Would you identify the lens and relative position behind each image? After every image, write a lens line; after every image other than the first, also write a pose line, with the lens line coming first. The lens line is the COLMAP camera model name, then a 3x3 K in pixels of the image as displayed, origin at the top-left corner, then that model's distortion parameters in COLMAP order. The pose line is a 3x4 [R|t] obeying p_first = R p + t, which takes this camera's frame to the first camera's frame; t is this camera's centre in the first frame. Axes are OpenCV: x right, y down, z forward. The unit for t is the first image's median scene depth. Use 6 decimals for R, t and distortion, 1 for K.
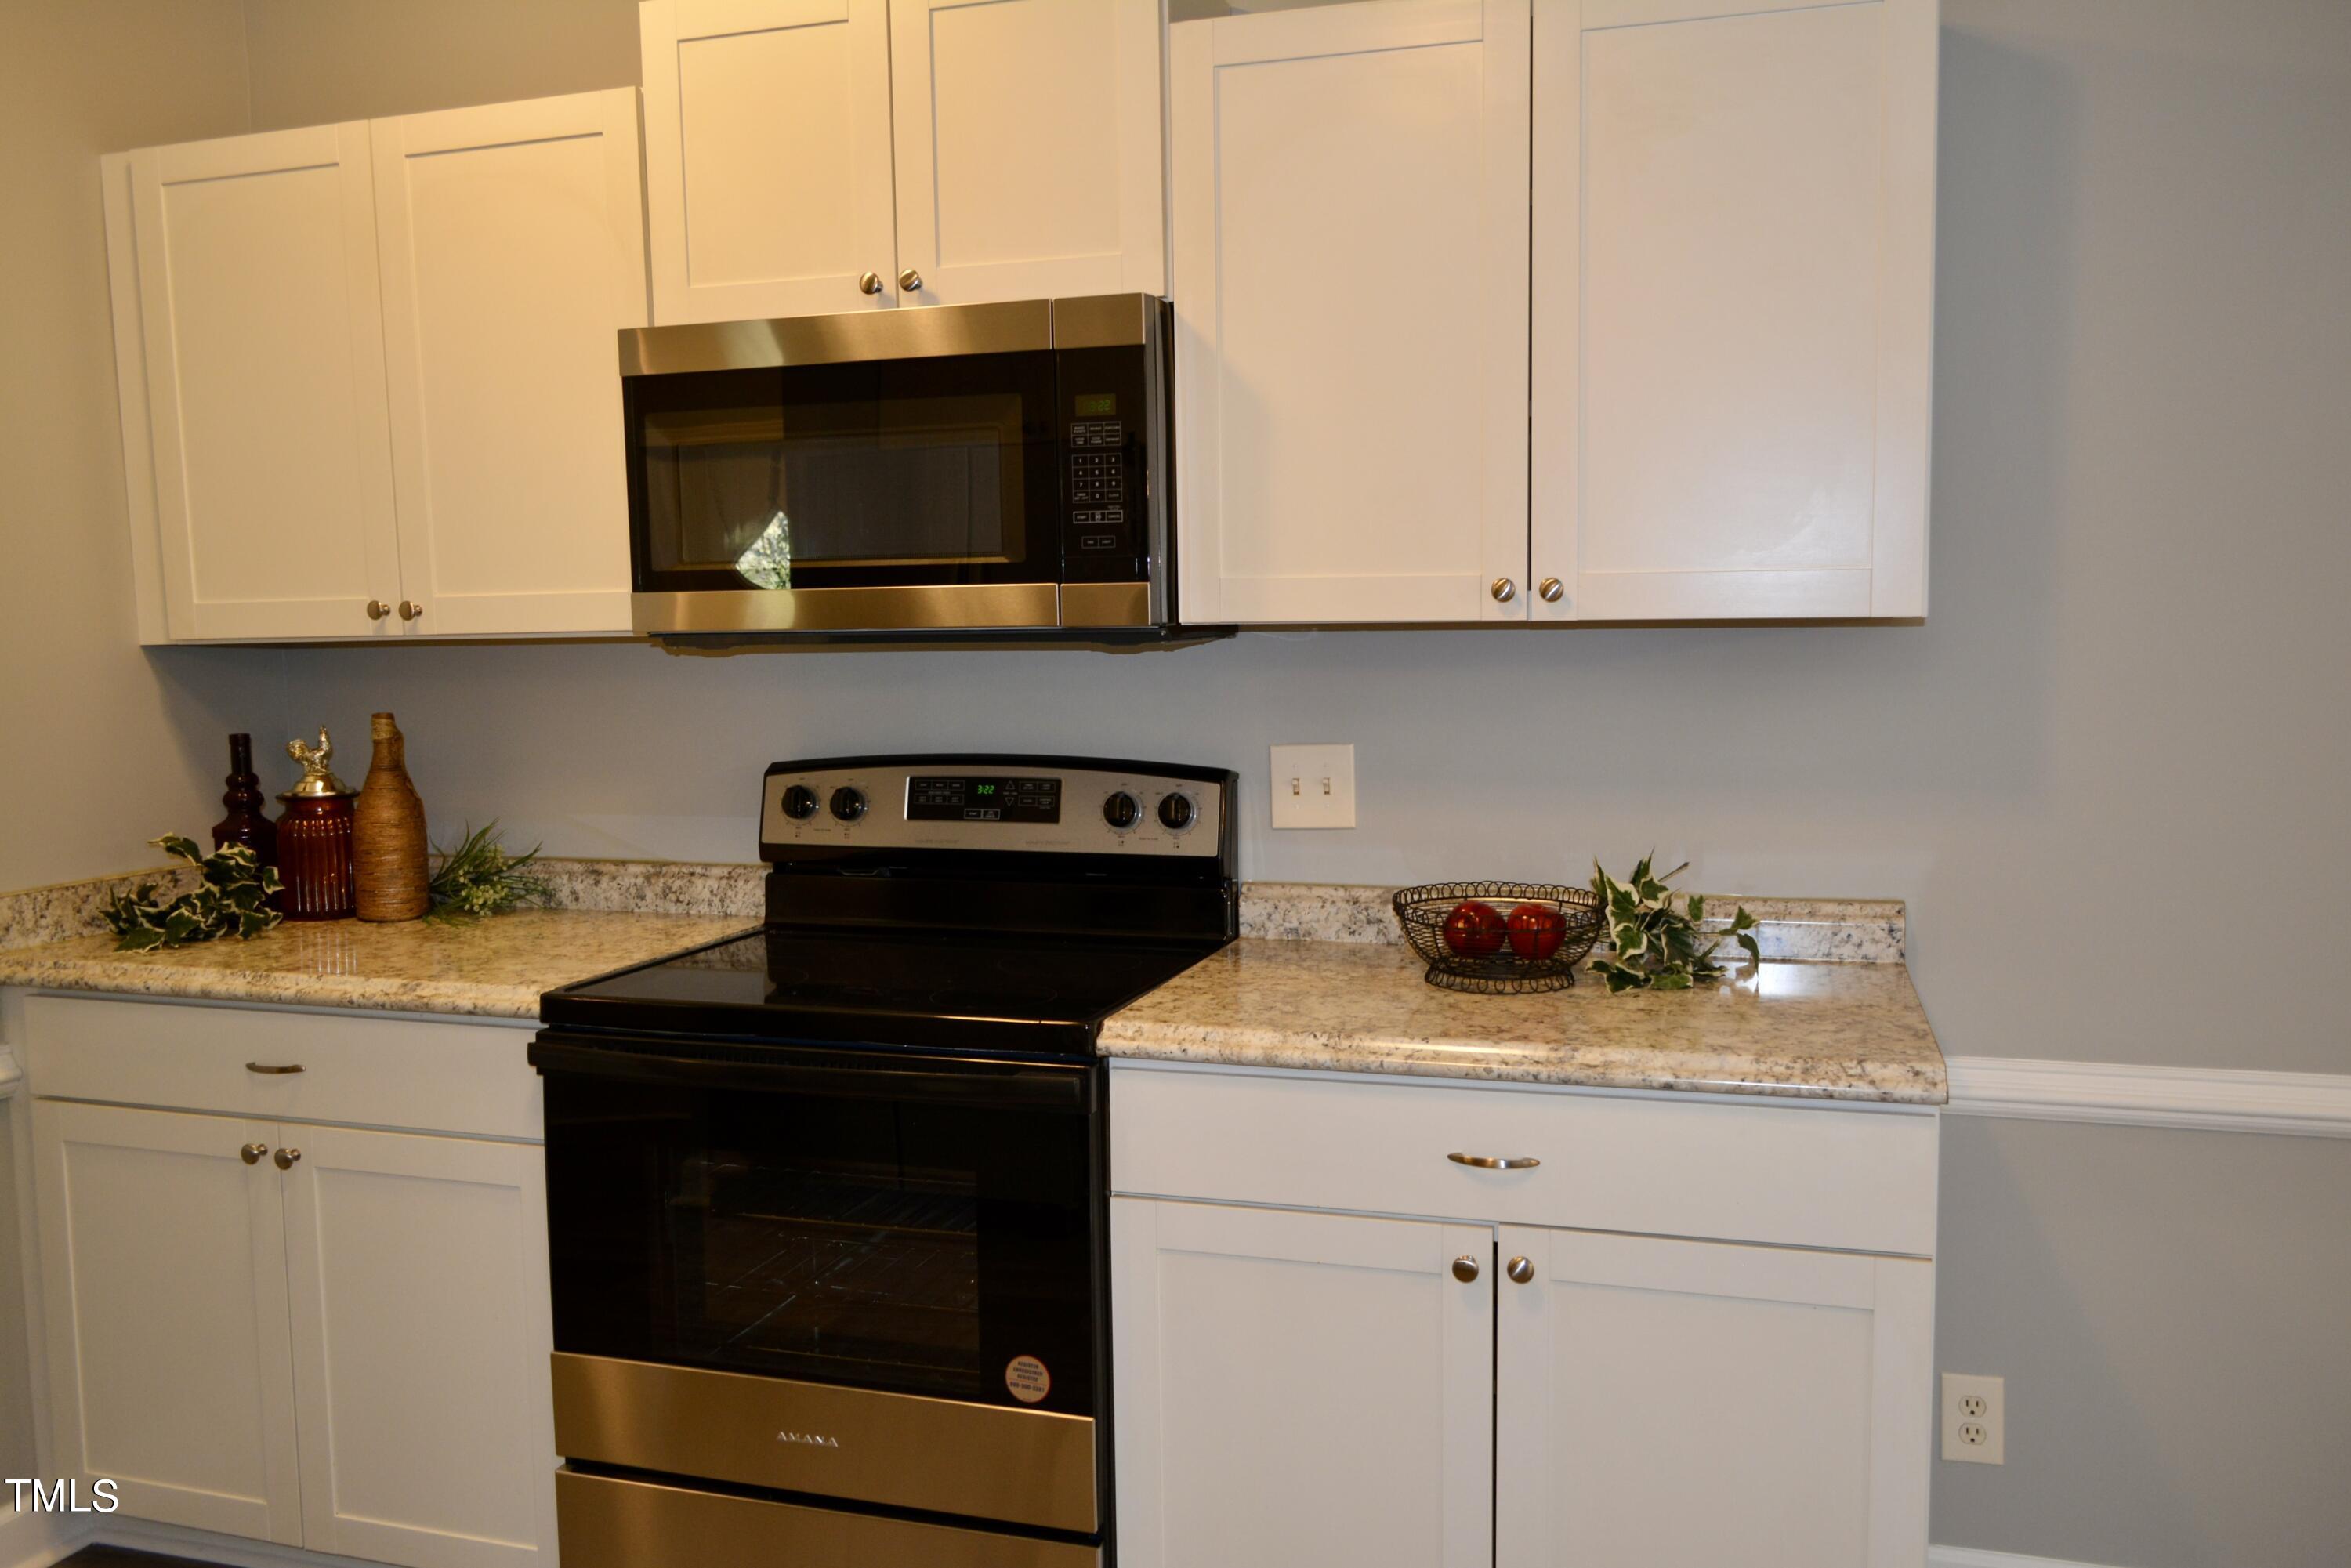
lens RADIAL K [[1838.0, 0, 1171.2], [0, 1838.0, 784.7], [0, 0, 1]] dist [-0.017250, 0.007573]
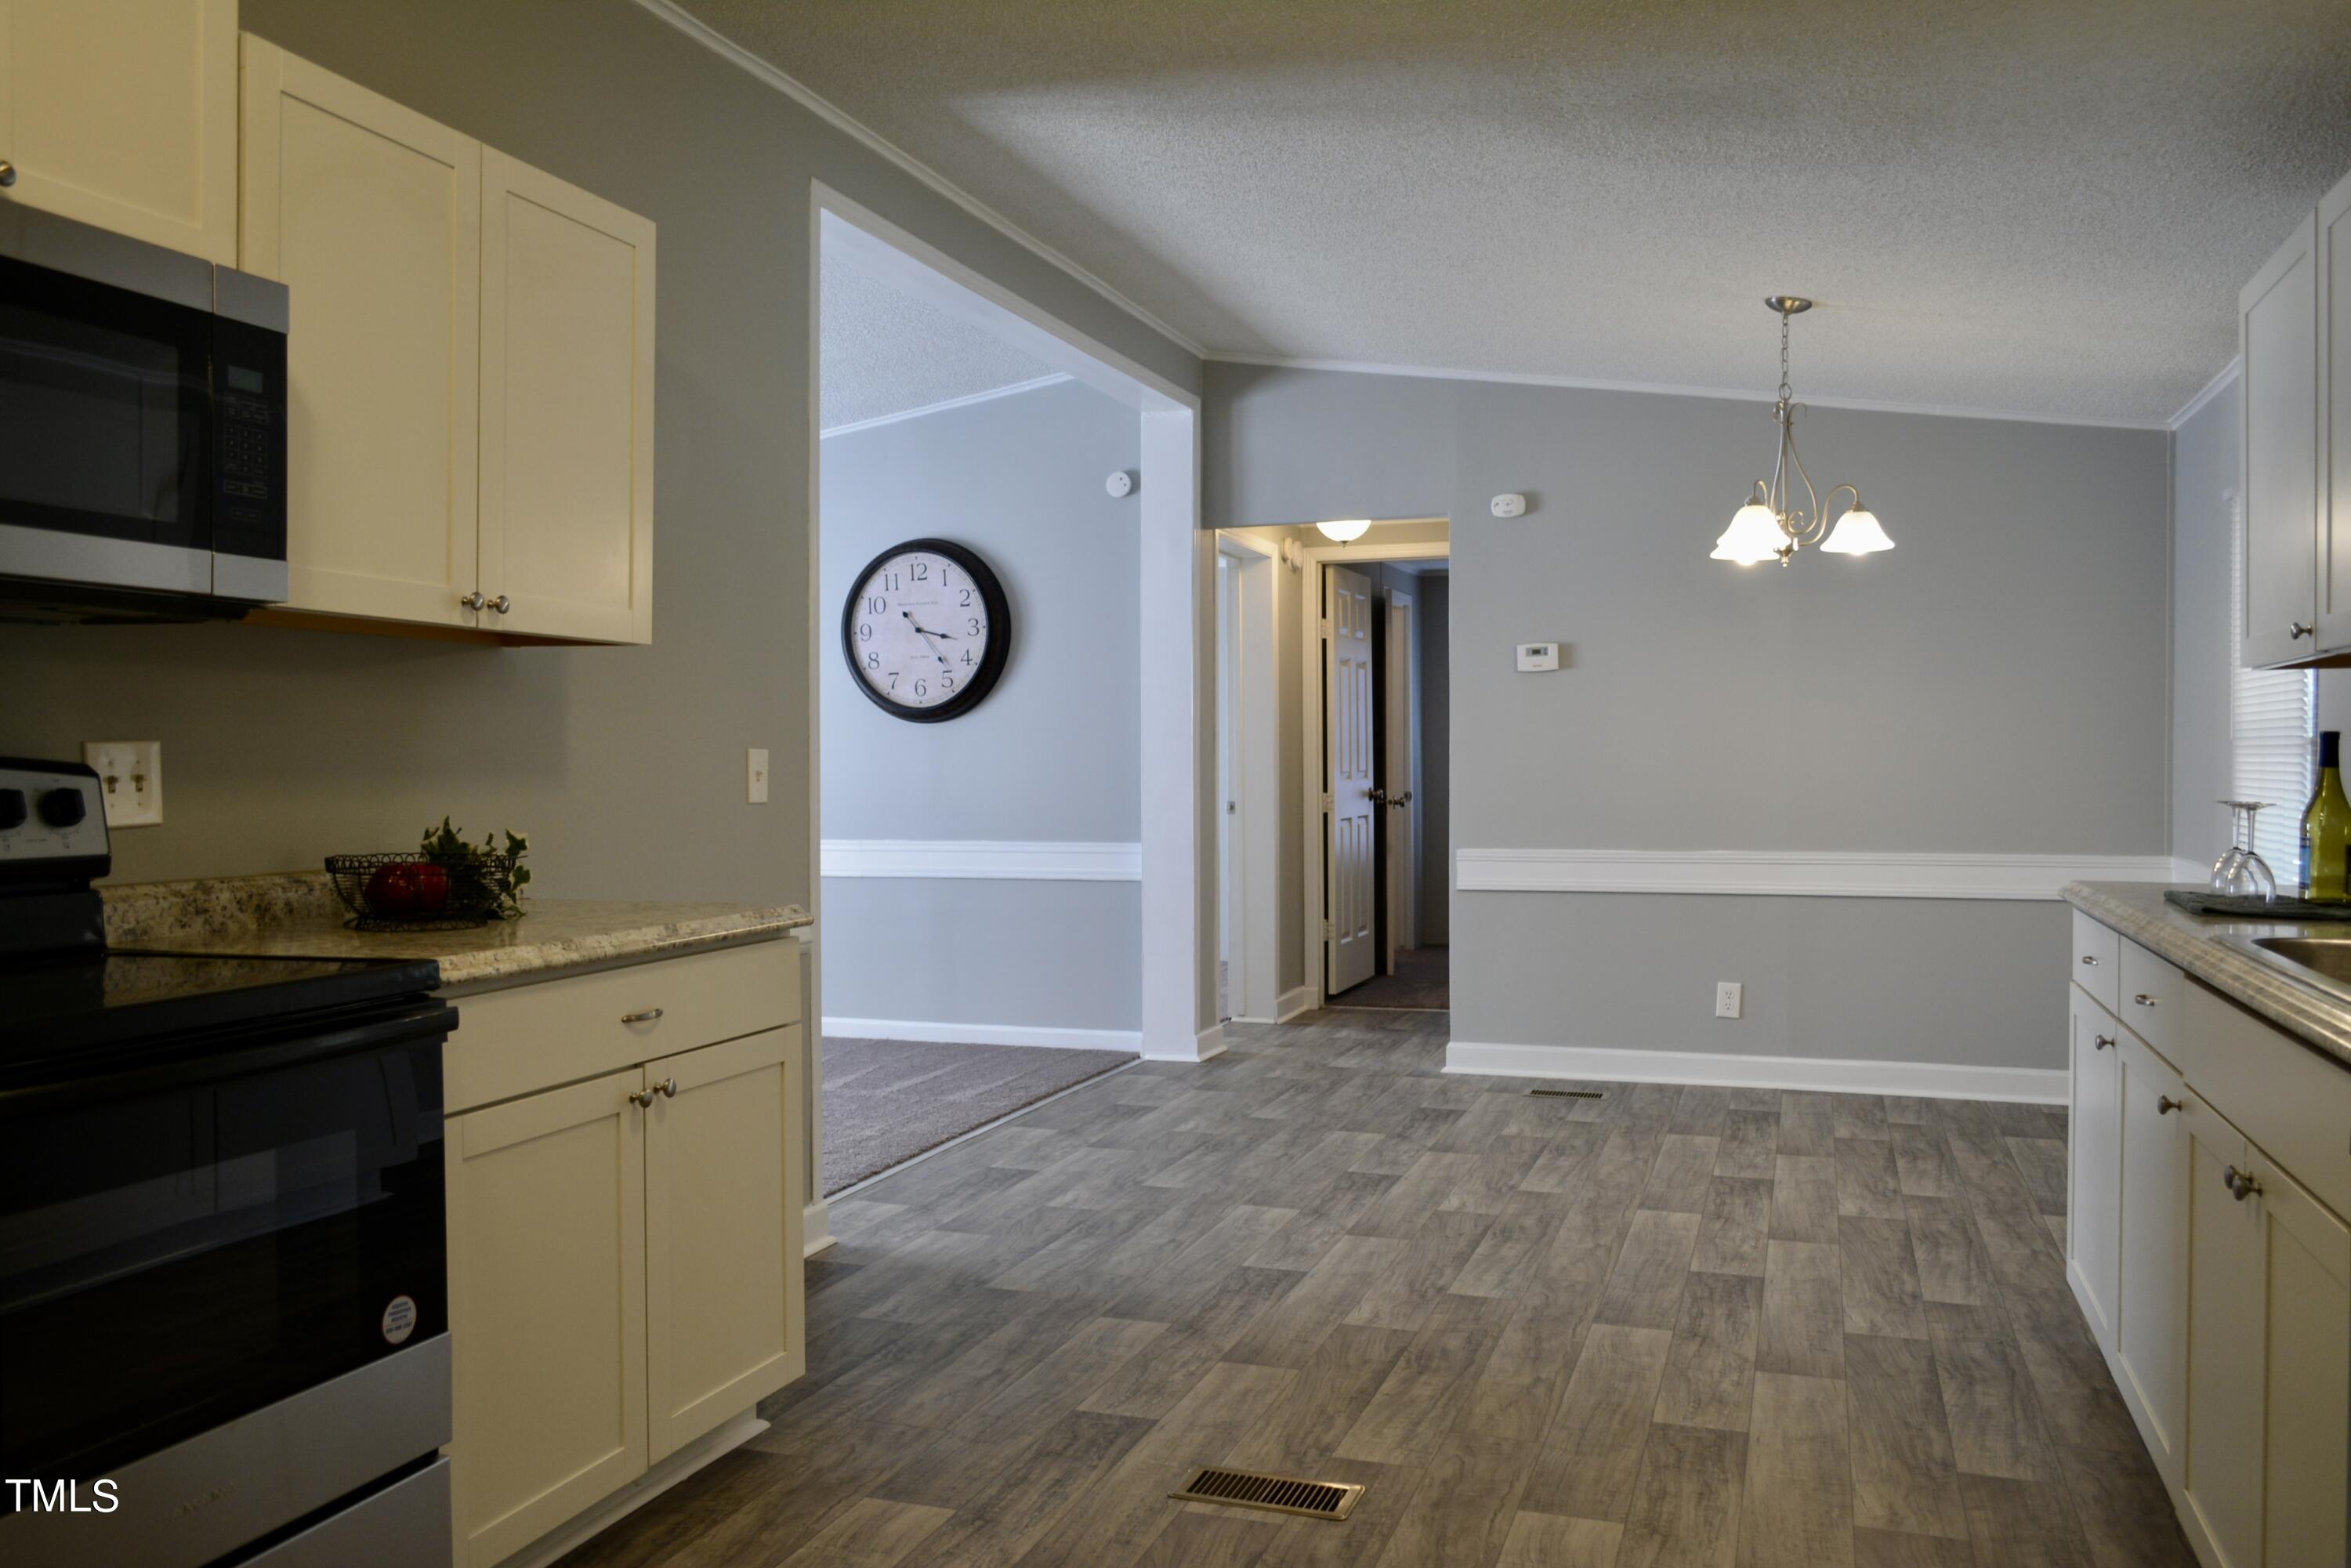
lens RADIAL K [[1815.7, 0, 1222.2], [0, 1815.7, 789.2], [0, 0, 1]] dist [-0.017312, 0.011107]
pose [[-0.016628, -0.006174, 0.999843, -1.019639], [0.098847, 0.995072, 0.007789, 0.061351], [-0.994964, 0.098960, -0.015936, 0.490632]]
